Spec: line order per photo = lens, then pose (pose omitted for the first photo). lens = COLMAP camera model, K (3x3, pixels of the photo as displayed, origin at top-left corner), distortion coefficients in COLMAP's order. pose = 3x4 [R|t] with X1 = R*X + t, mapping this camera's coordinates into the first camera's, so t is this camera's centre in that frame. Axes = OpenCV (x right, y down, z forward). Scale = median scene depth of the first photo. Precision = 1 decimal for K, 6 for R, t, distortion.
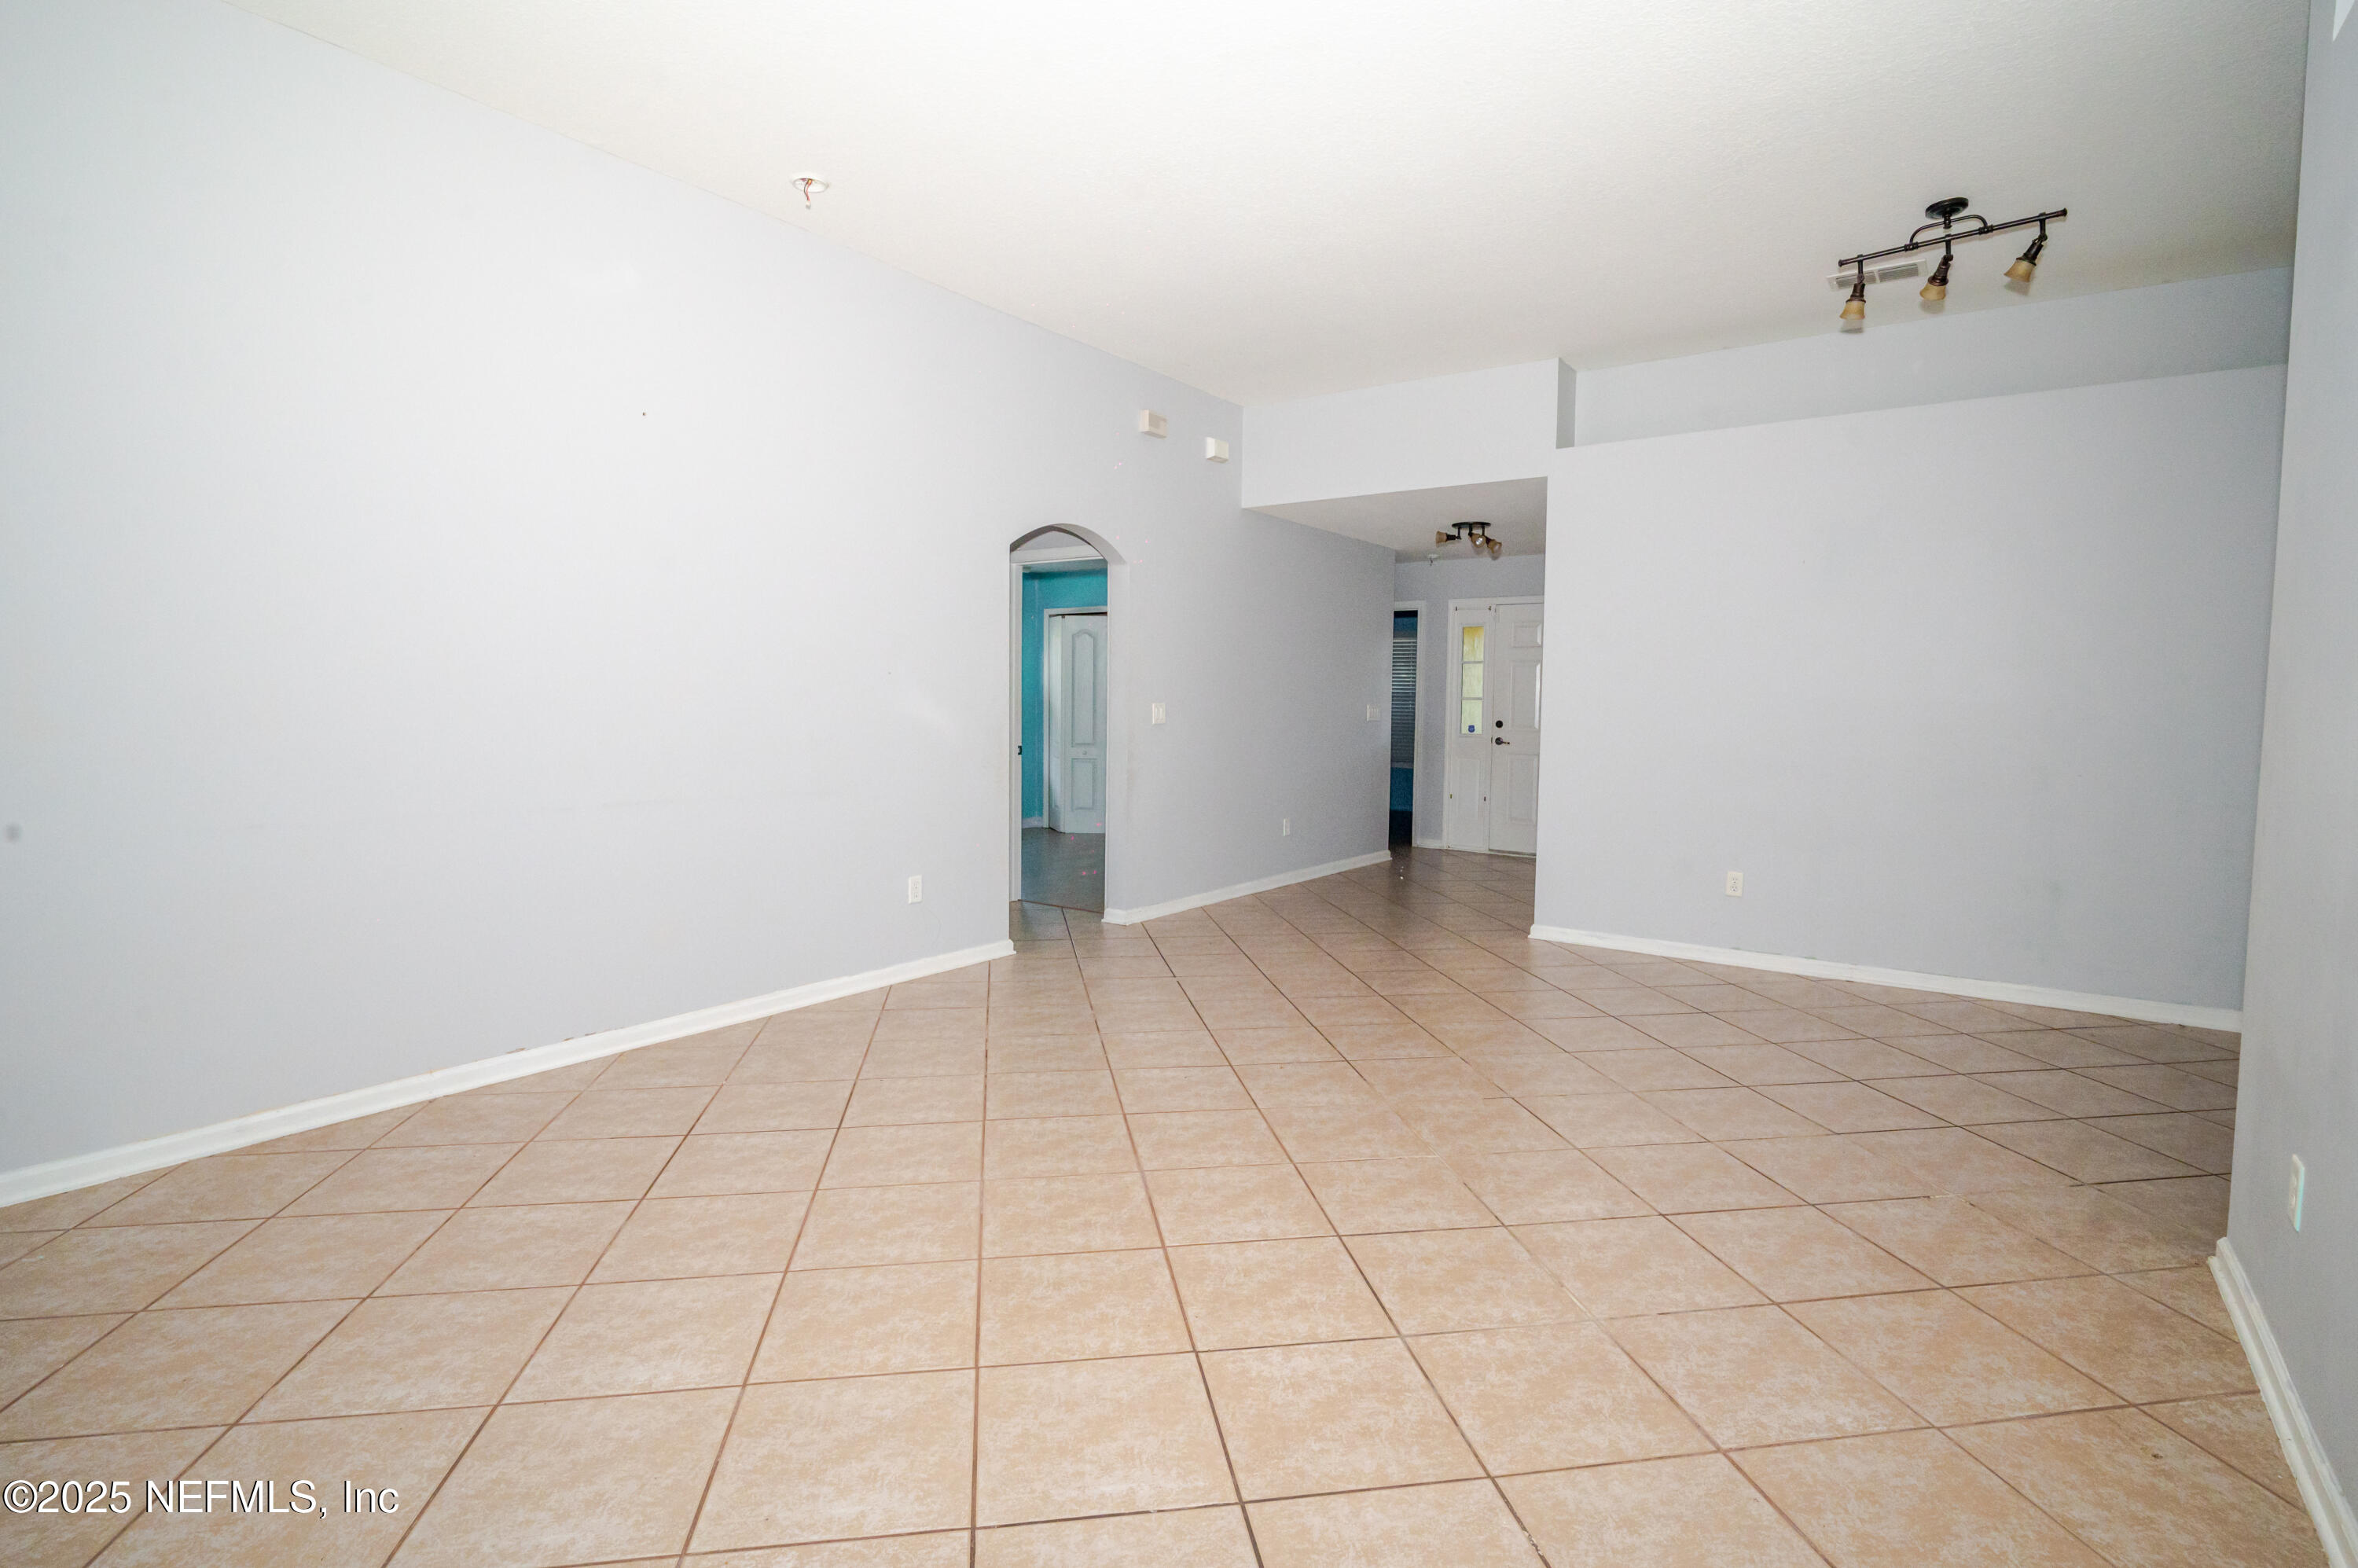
lens RADIAL K [[1137.4, 0, 1179.4], [0, 1137.4, 722.9], [0, 0, 1]] dist [-0.002613, -0.000694]
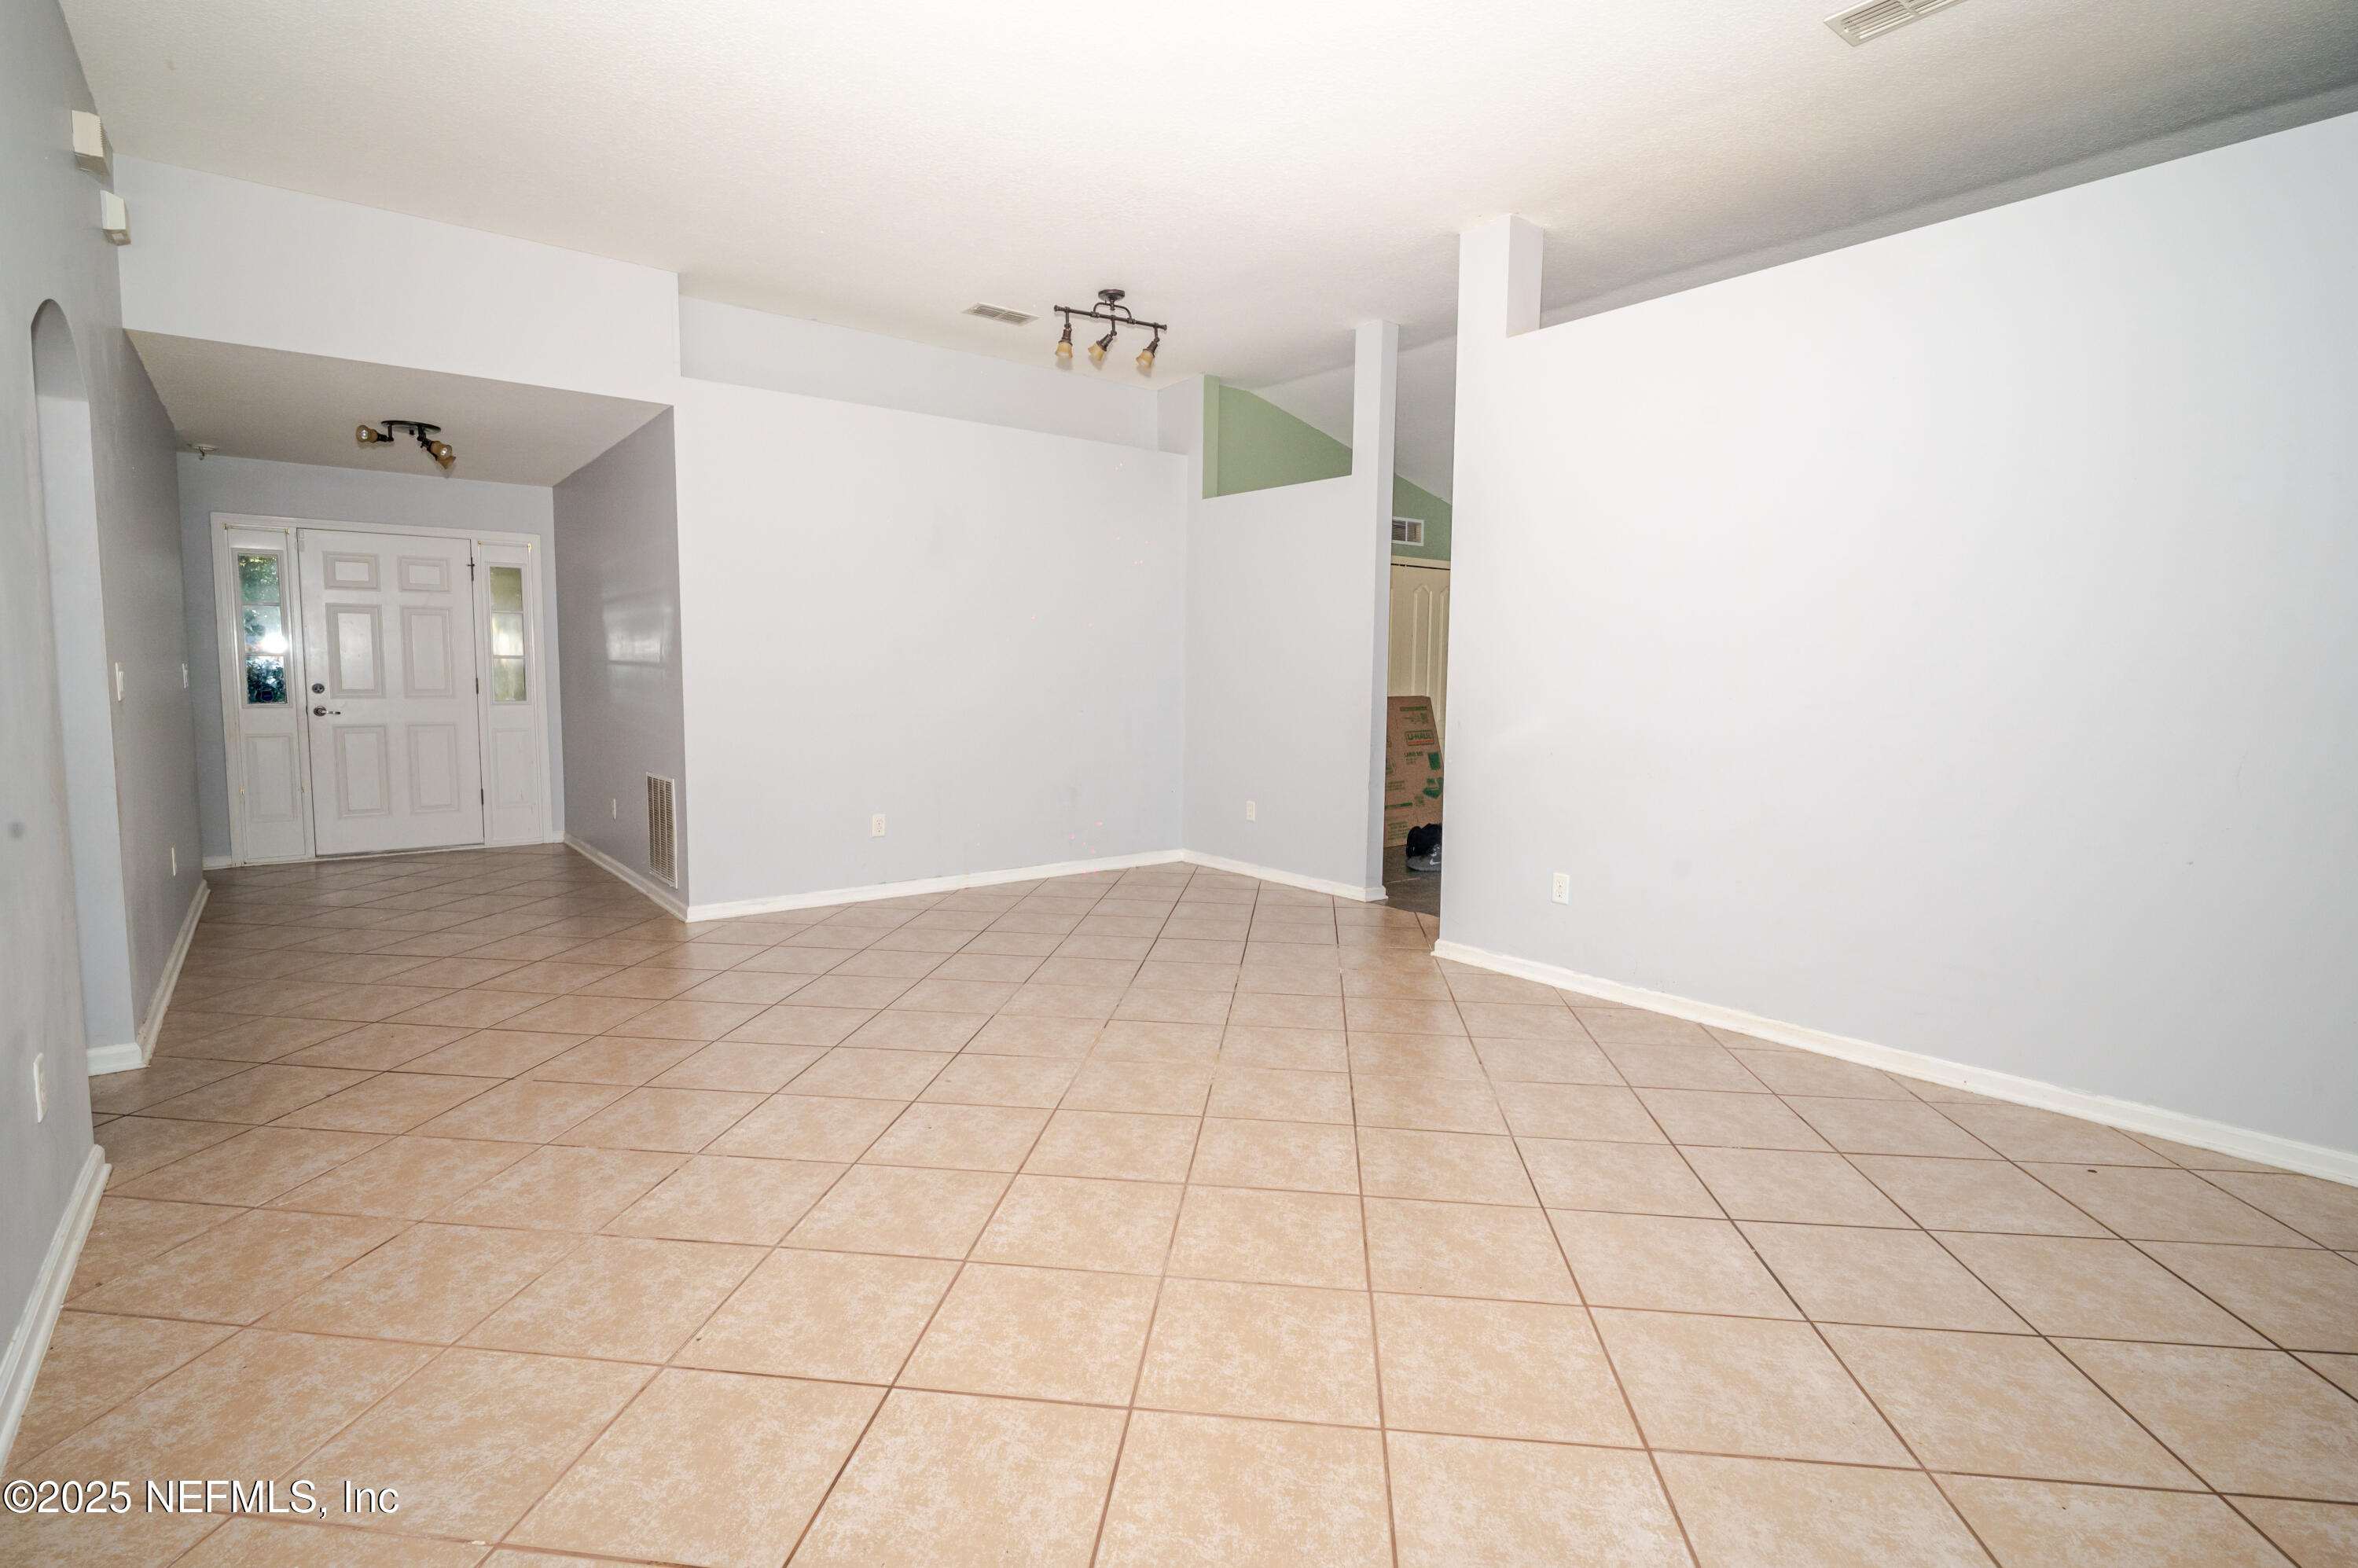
lens RADIAL K [[1107.6, 0, 1179.0], [0, 1107.6, 784.0], [0, 0, 1]] dist [-0.003773, -0.000275]
pose [[0.276089, -0.106345, 0.955231, -0.597820], [0.013647, 0.994193, 0.106739, -0.014681], [-0.961035, -0.016434, 0.275937, 0.535922]]
